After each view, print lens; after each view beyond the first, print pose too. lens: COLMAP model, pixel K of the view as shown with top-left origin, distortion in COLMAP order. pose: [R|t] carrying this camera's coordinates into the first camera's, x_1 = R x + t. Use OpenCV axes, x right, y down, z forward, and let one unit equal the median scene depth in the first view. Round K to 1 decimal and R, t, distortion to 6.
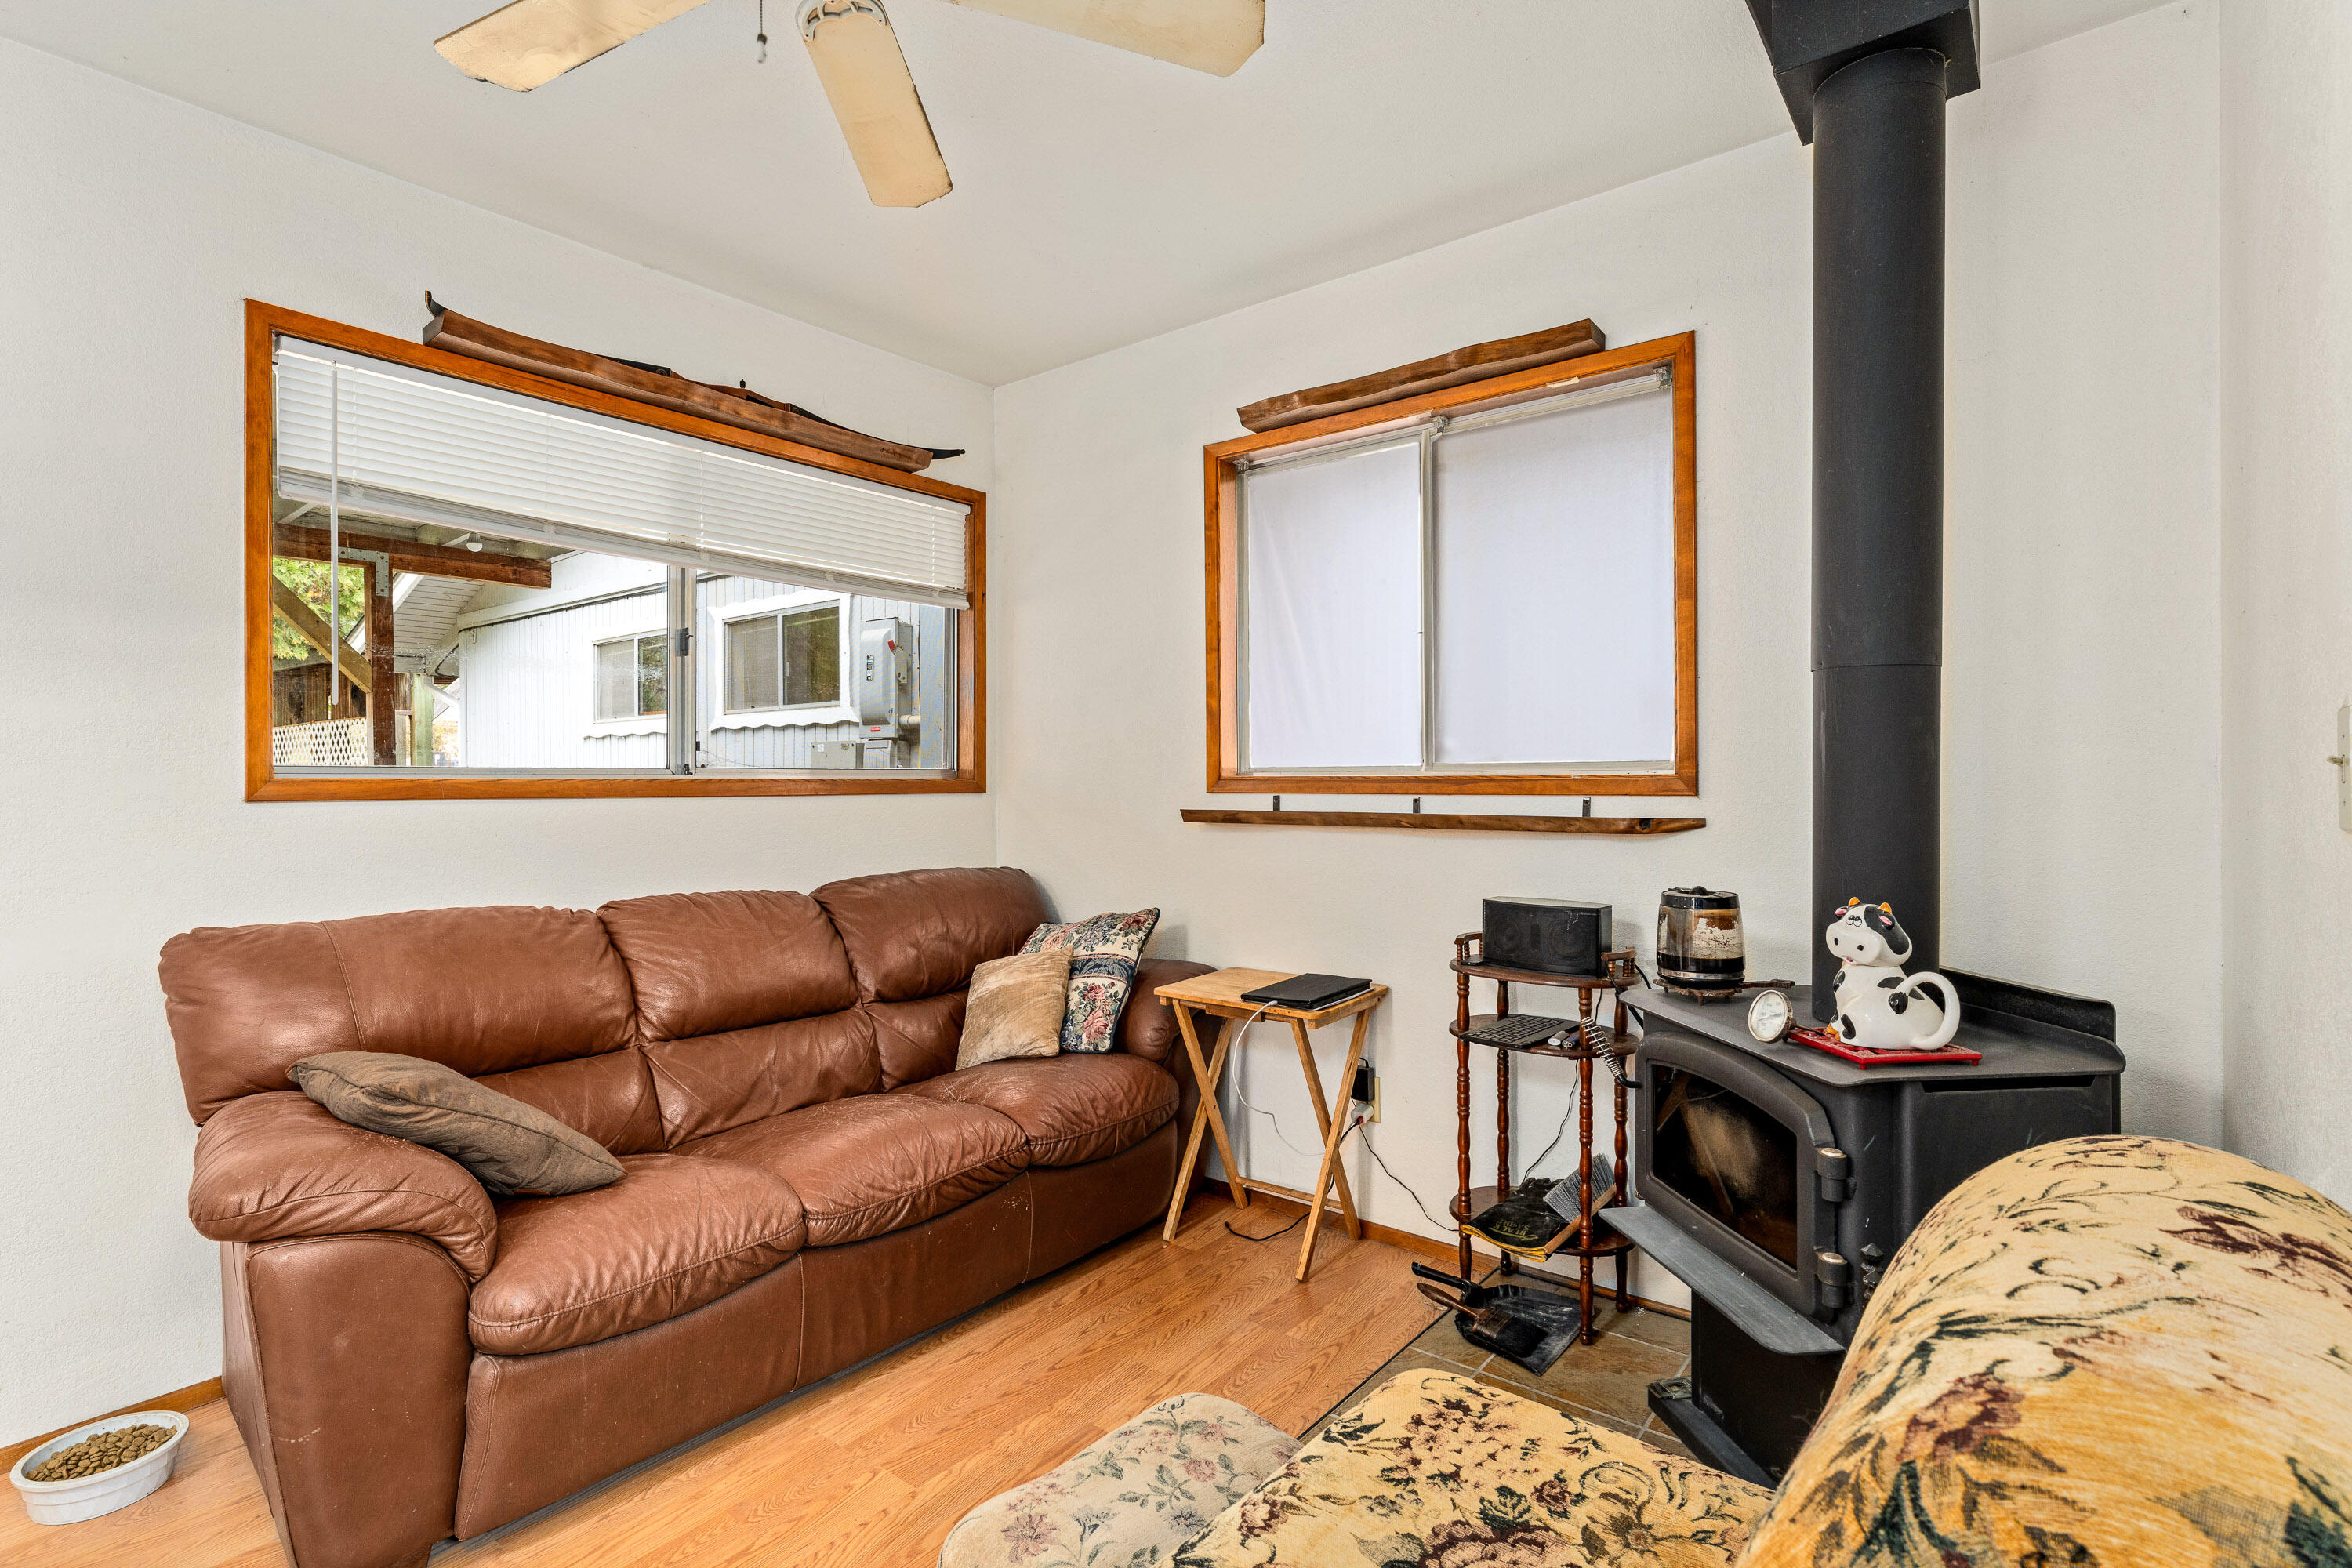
lens RADIAL K [[1118.1, 0, 1176.8], [0, 1118.1, 778.9], [0, 0, 1]] dist [0.001850, -0.000511]
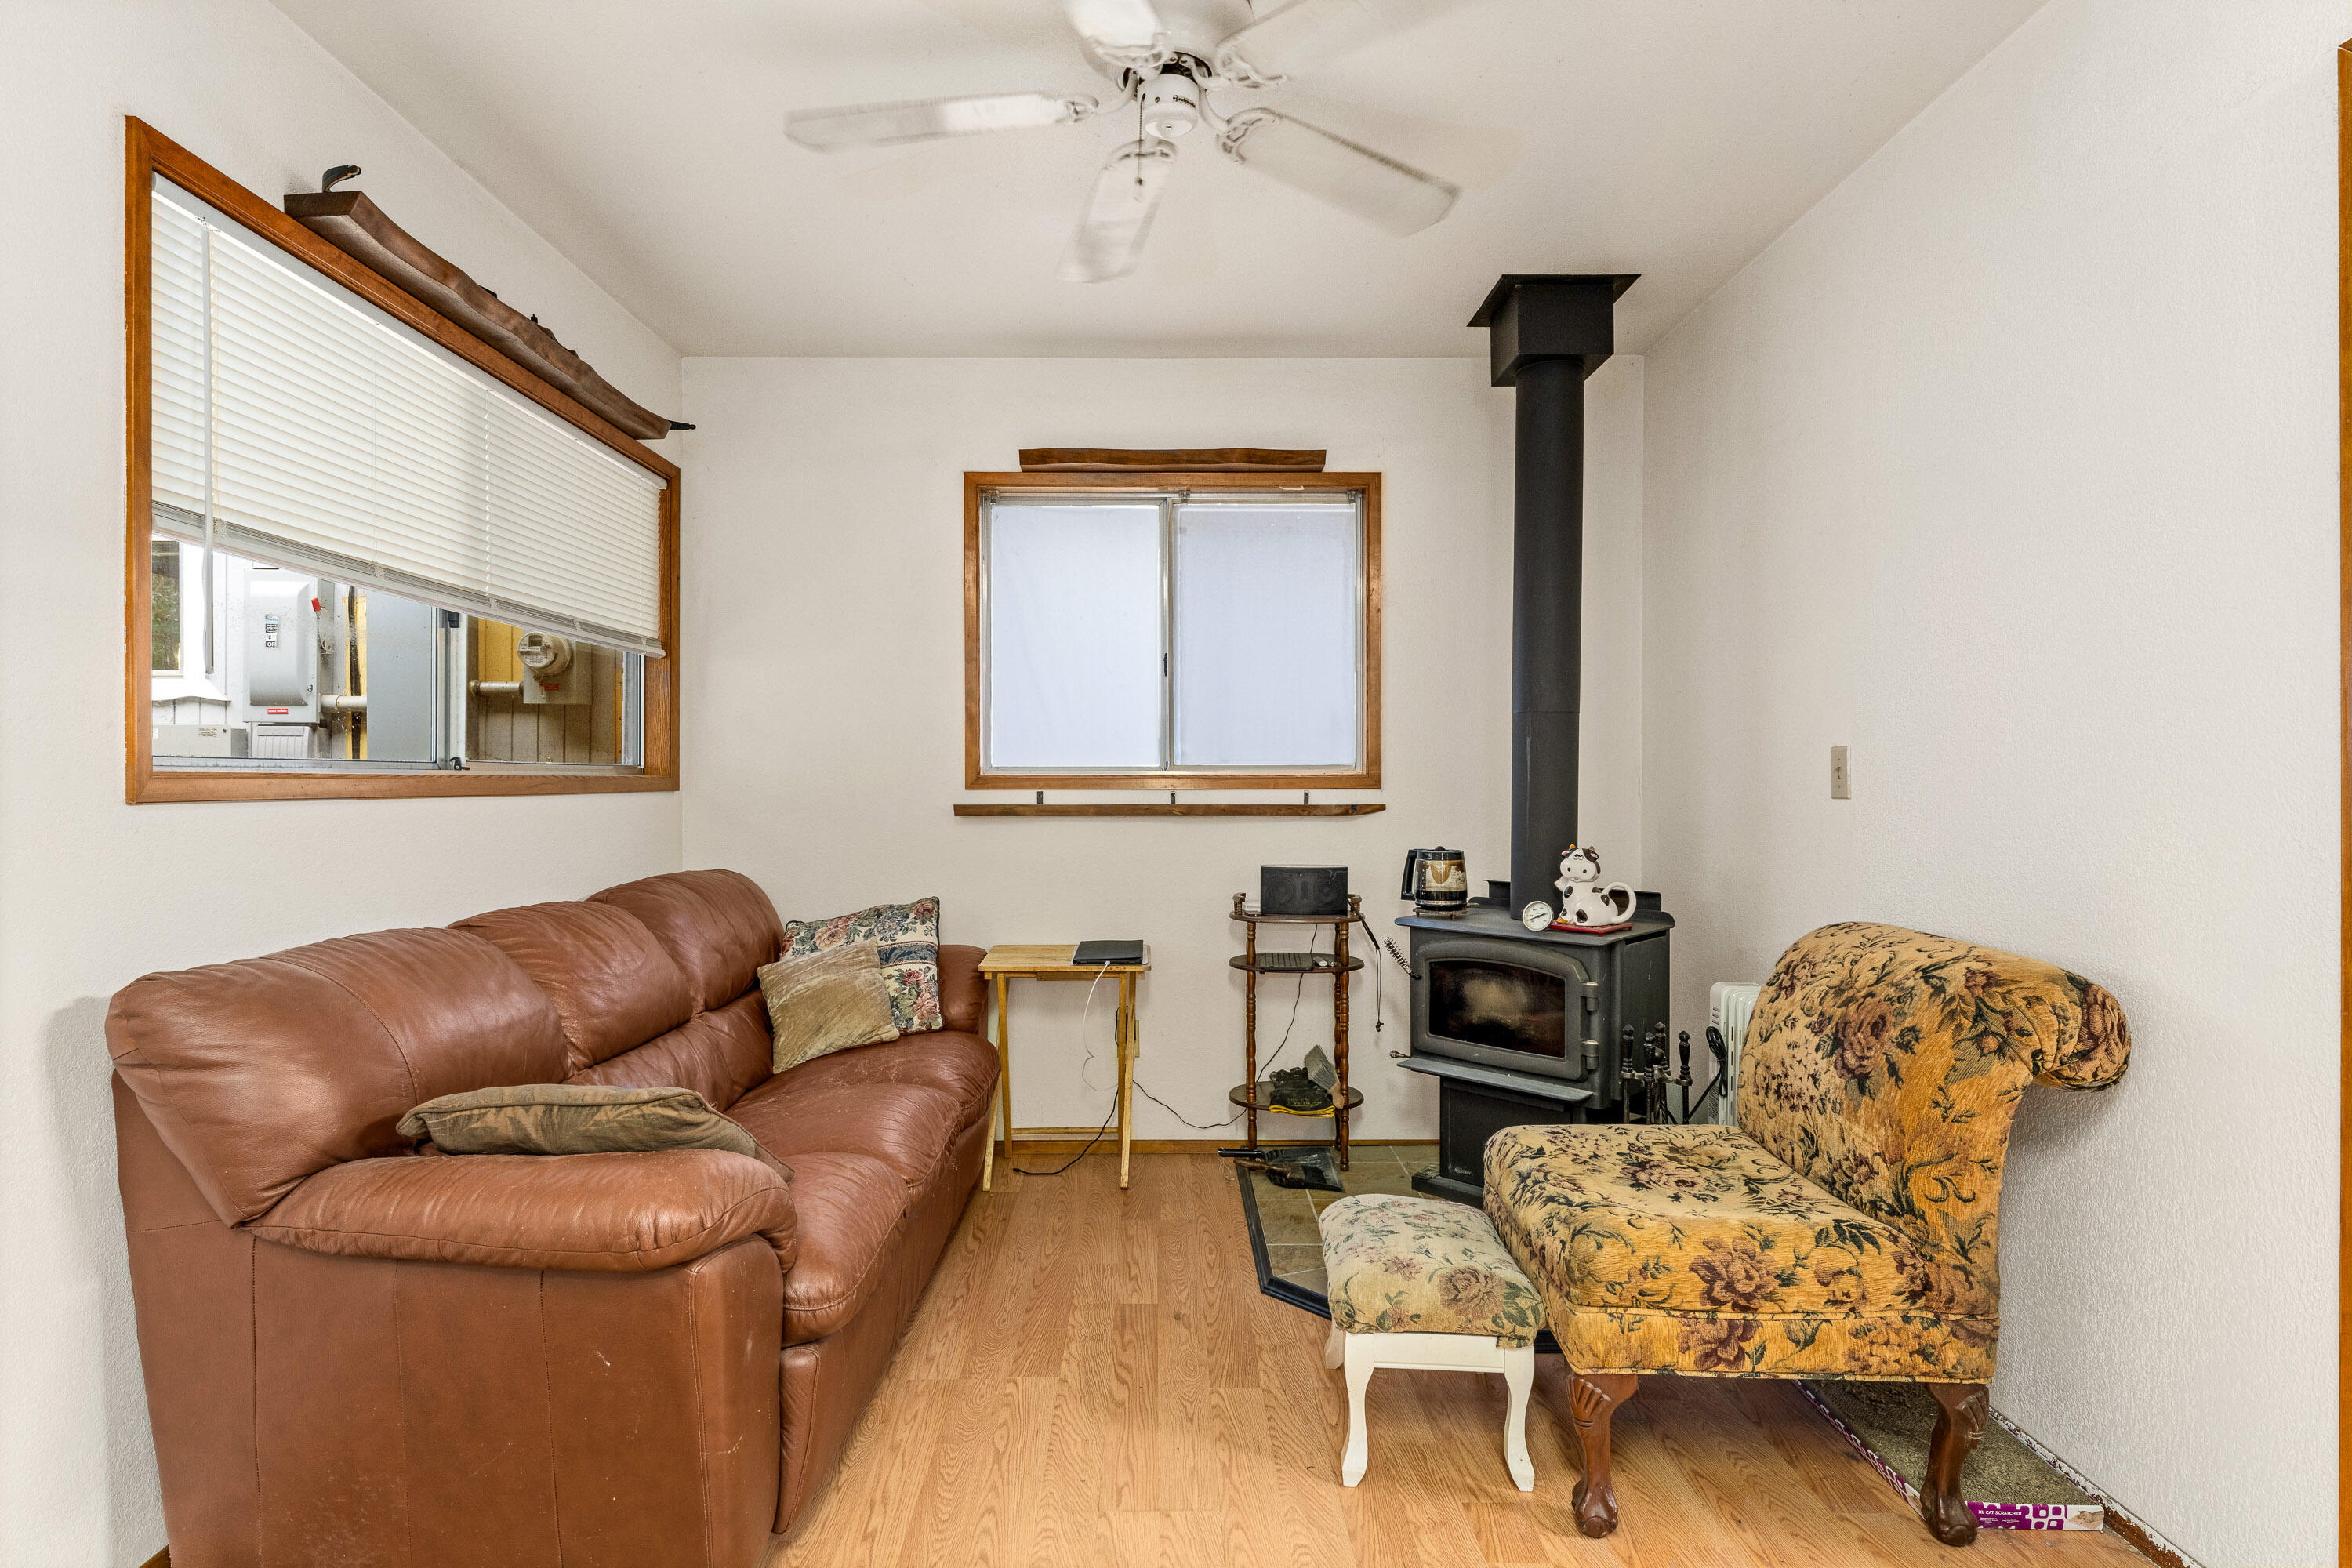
lens RADIAL K [[1174.9, 0, 1176.0], [0, 1174.9, 784.0], [0, 0, 1]] dist [0.004336, -0.000186]
pose [[0.774517, -0.001775, 0.632551, -0.650678], [-0.000976, 0.999992, 0.004000, 0.002744], [-0.632553, -0.003716, 0.774508, -0.024405]]
